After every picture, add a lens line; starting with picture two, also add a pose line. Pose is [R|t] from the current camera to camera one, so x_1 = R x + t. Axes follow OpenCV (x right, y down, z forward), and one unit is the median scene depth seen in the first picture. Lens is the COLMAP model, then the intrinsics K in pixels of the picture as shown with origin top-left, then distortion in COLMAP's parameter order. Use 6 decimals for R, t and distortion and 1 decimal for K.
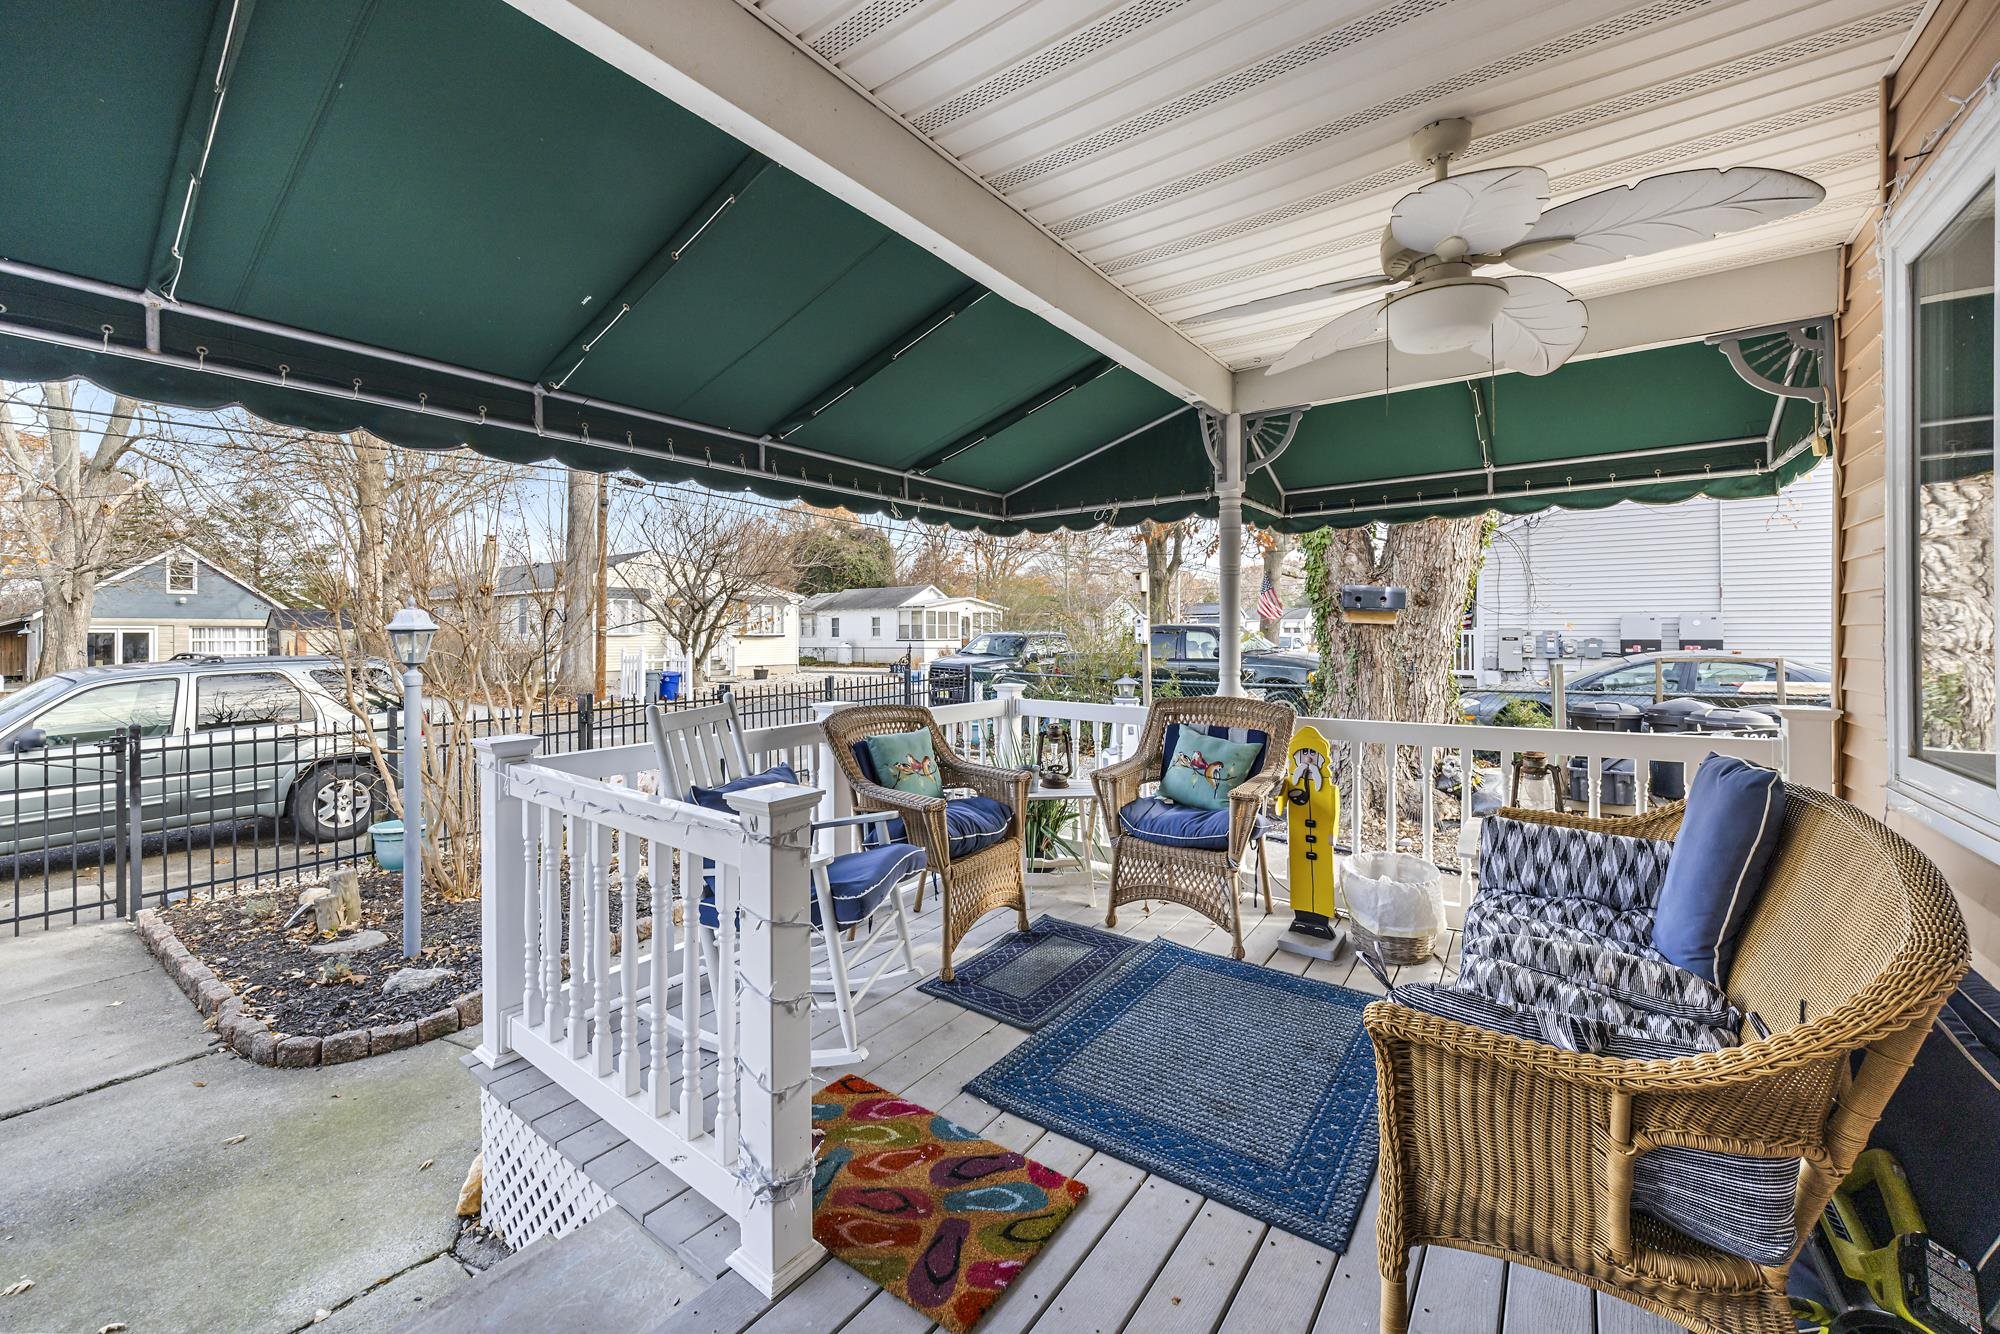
lens RADIAL K [[781.0, 0, 994.9], [0, 781.0, 629.2], [0, 0, 1]] dist [0.000897, -0.000617]
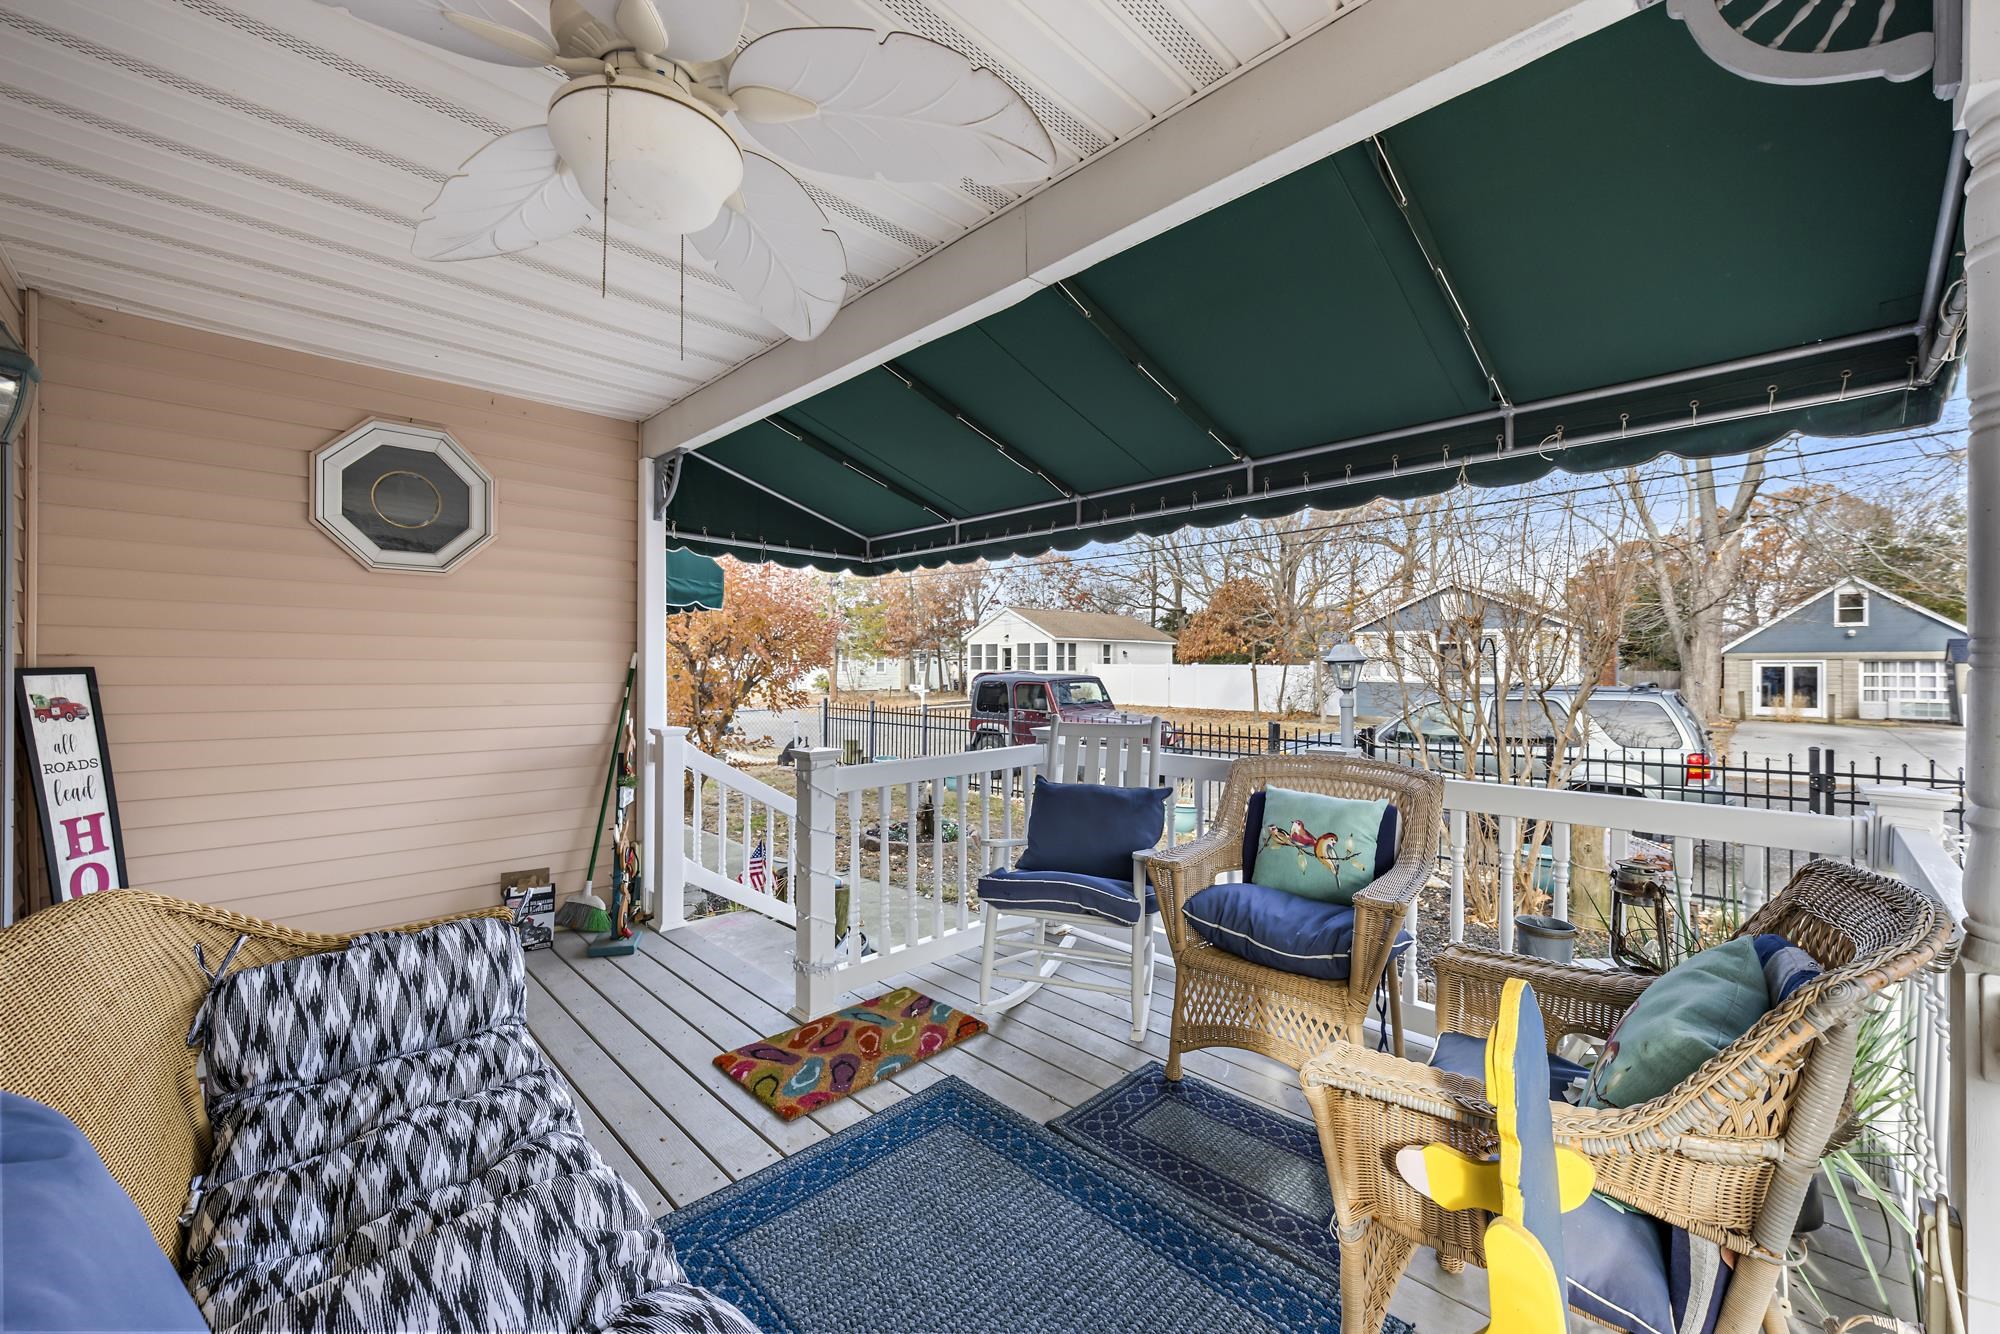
lens RADIAL K [[781.0, 0, 998.6], [0, 781.0, 663.8], [0, 0, 1]] dist [0.000897, -0.000617]
pose [[-0.146189, 0.001435, -0.989256, 0.798183], [-0.000970, 0.999998, 0.001594, 0.007340], [0.989256, 0.001193, -0.146187, 0.945499]]
